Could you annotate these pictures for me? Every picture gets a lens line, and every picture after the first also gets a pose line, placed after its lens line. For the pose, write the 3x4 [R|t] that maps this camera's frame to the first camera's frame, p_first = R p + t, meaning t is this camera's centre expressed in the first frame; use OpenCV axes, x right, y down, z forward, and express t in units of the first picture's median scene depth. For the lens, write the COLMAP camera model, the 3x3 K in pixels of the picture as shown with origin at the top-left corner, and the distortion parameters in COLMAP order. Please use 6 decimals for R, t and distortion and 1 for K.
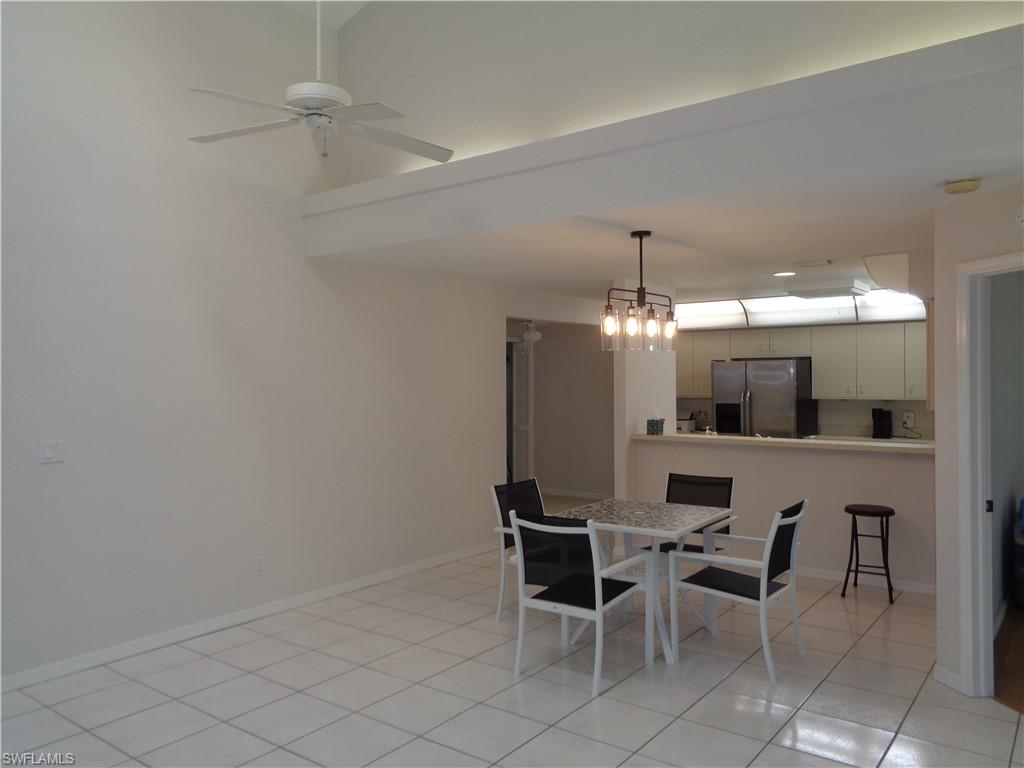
lens RADIAL K [[766.3, 0, 510.6], [0, 766.3, 385.2], [0, 0, 1]] dist [0.004905, -0.001399]
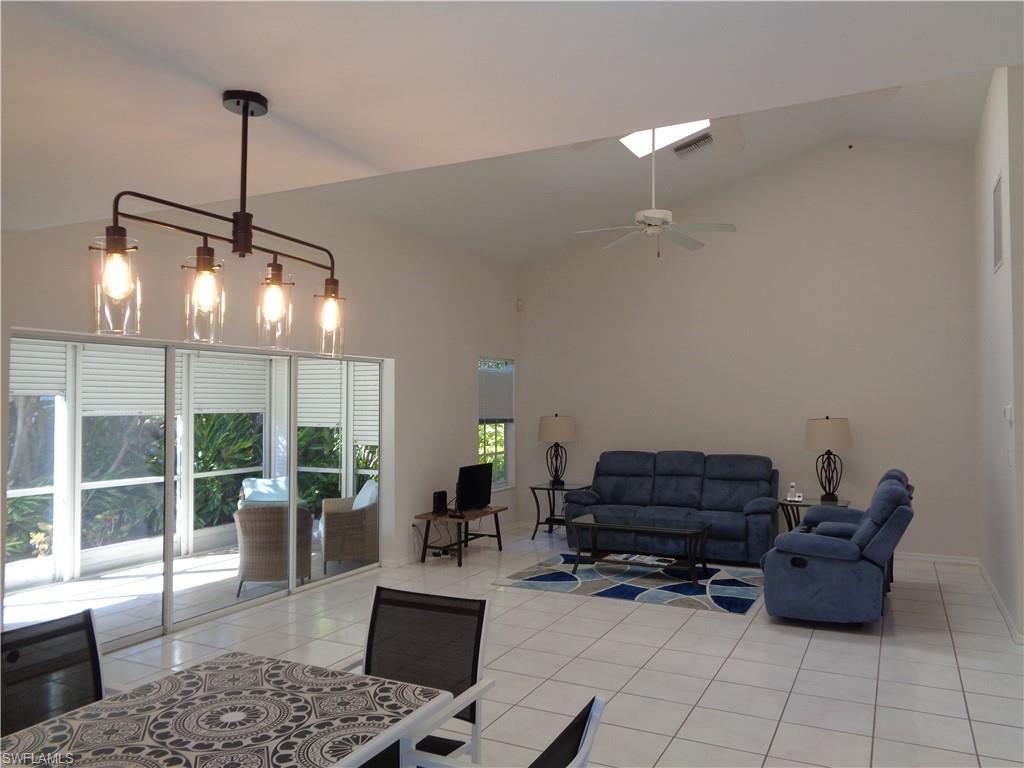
lens RADIAL K [[766.3, 0, 507.1], [0, 766.3, 386.4], [0, 0, 1]] dist [0.004905, -0.001399]
pose [[0.986160, 0.030816, 0.162907, 0.265645], [-0.021824, 0.998153, -0.056702, 0.002937], [-0.164354, 0.052362, 0.985011, 0.522926]]
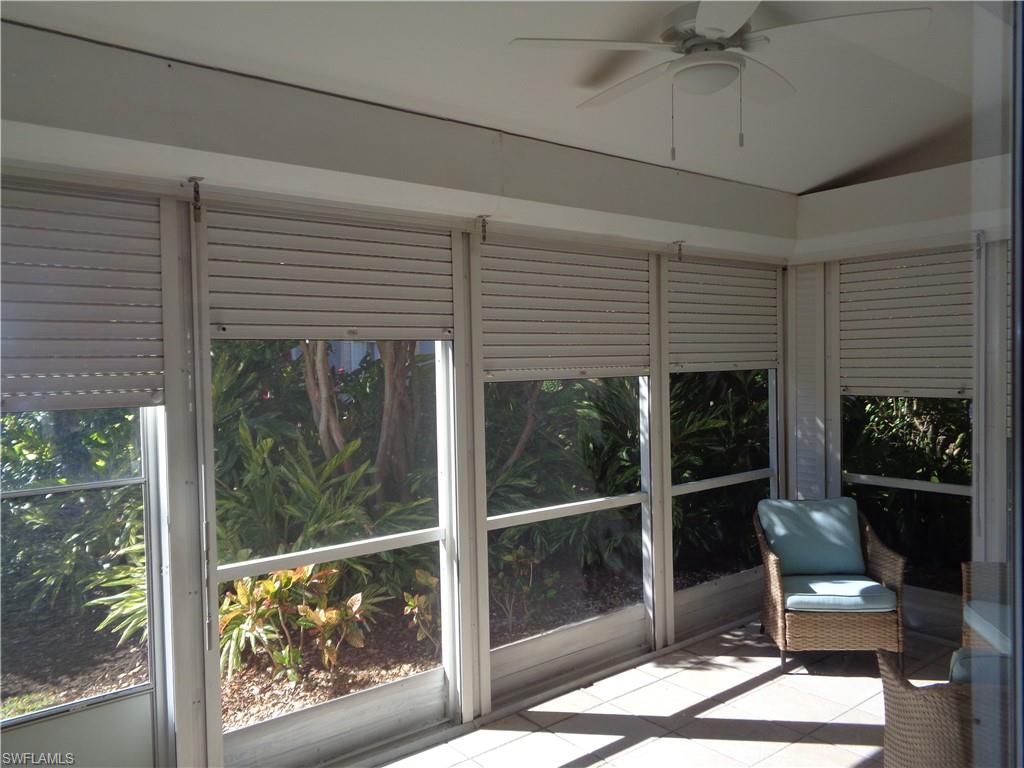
lens RADIAL K [[766.3, 0, 511.2], [0, 766.3, 384.6], [0, 0, 1]] dist [0.004905, -0.001399]
pose [[0.965041, 0.016035, -0.261607, -0.153378], [-0.014034, 0.999856, 0.009515, -0.013381], [0.261722, -0.005511, 0.965128, 1.603694]]
